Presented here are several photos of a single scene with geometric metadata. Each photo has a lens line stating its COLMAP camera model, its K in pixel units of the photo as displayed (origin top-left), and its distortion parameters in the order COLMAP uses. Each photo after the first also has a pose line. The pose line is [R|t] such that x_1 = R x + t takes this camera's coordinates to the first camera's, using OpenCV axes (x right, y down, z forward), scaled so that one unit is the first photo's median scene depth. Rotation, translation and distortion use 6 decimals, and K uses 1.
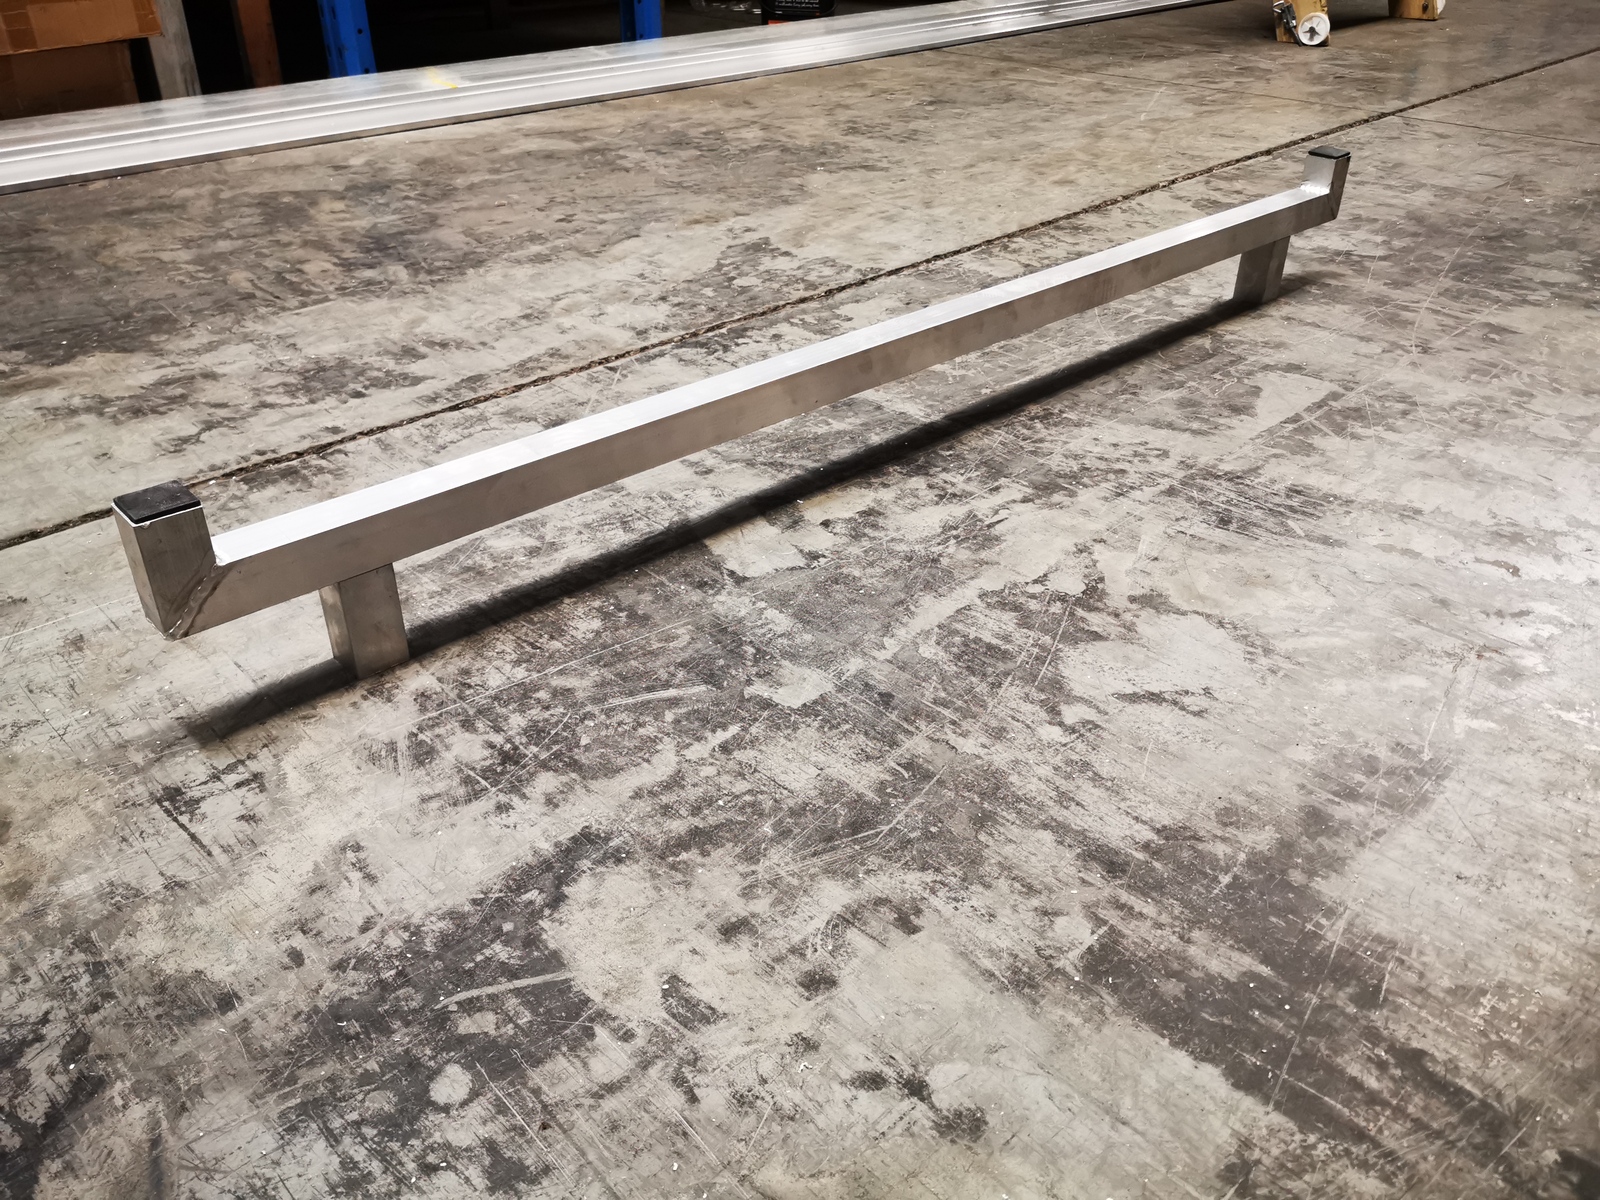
lens RADIAL K [[1270.2, 0, 797.0], [0, 1270.2, 593.2], [0, 0, 1]] dist [0.034887, -0.044251]
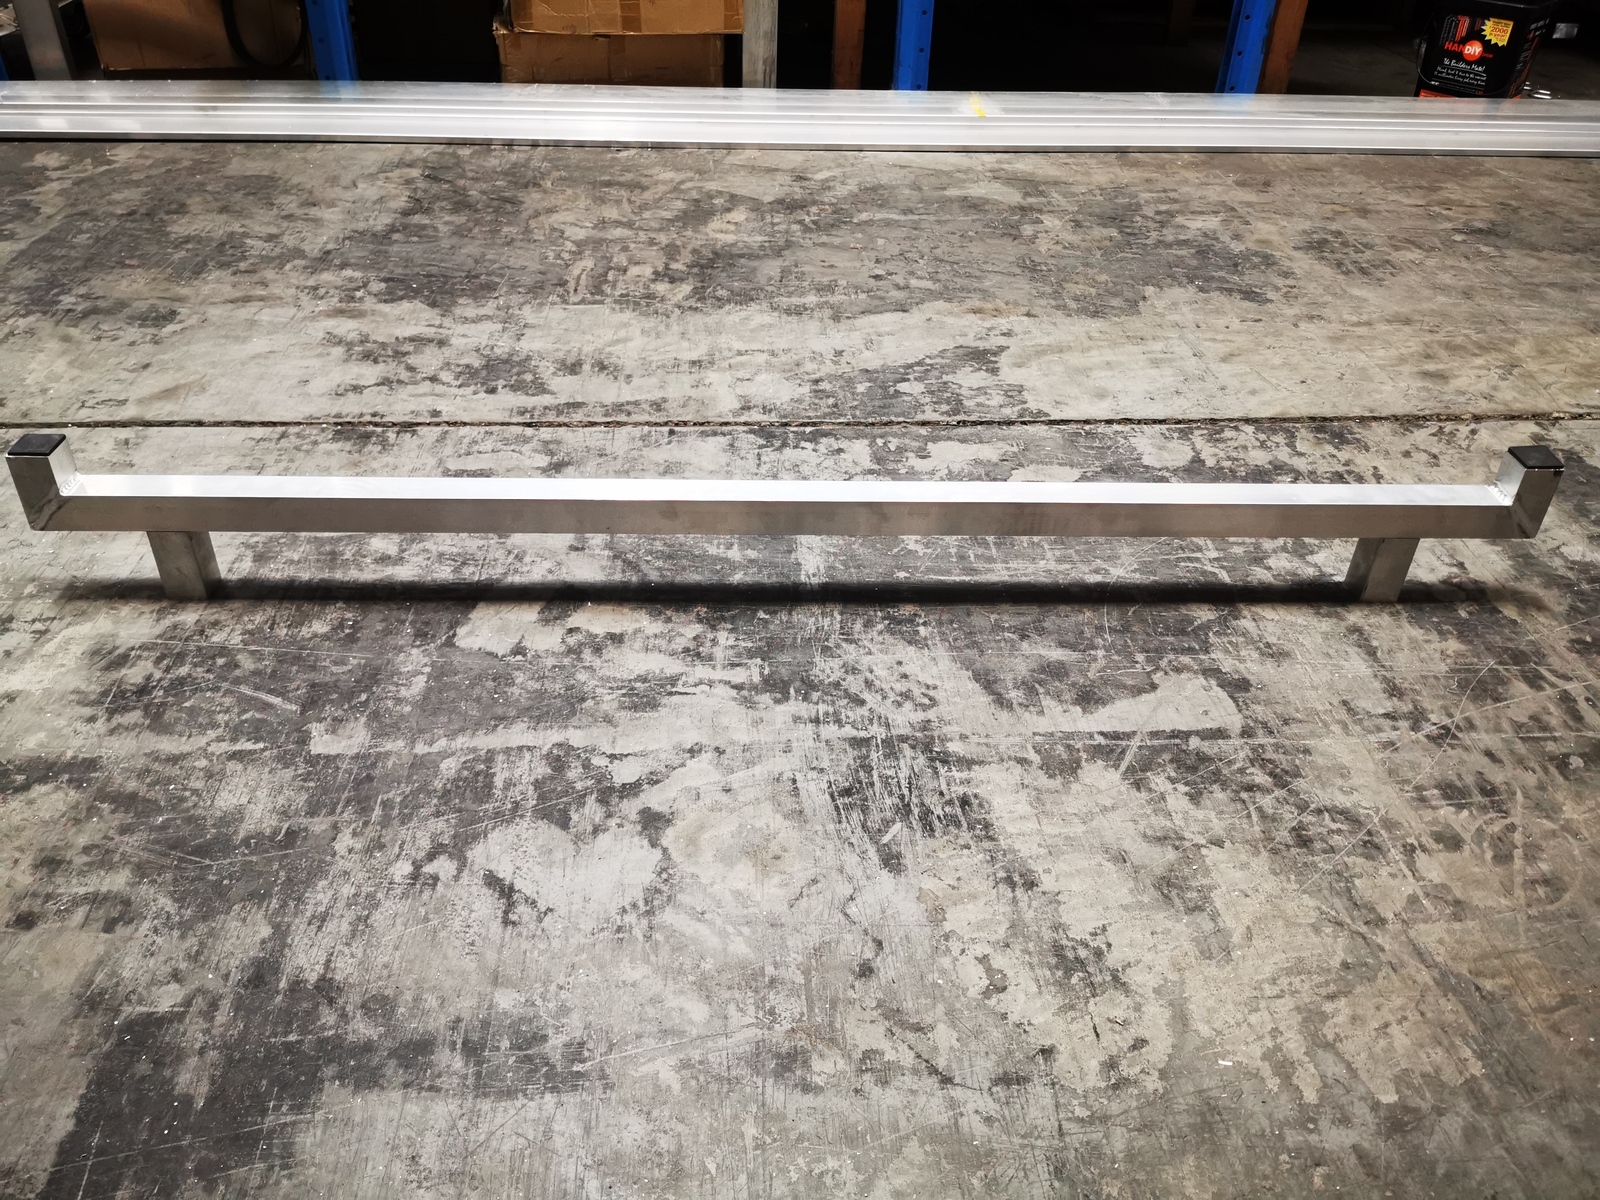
lens RADIAL K [[1270.2, 0, 801.6], [0, 1270.2, 596.0], [0, 0, 1]] dist [0.034887, -0.044251]
pose [[0.752661, 0.384876, -0.534202, 0.675628], [-0.357322, 0.920250, 0.159565, -0.295253], [0.553012, 0.070783, 0.830161, 0.144017]]
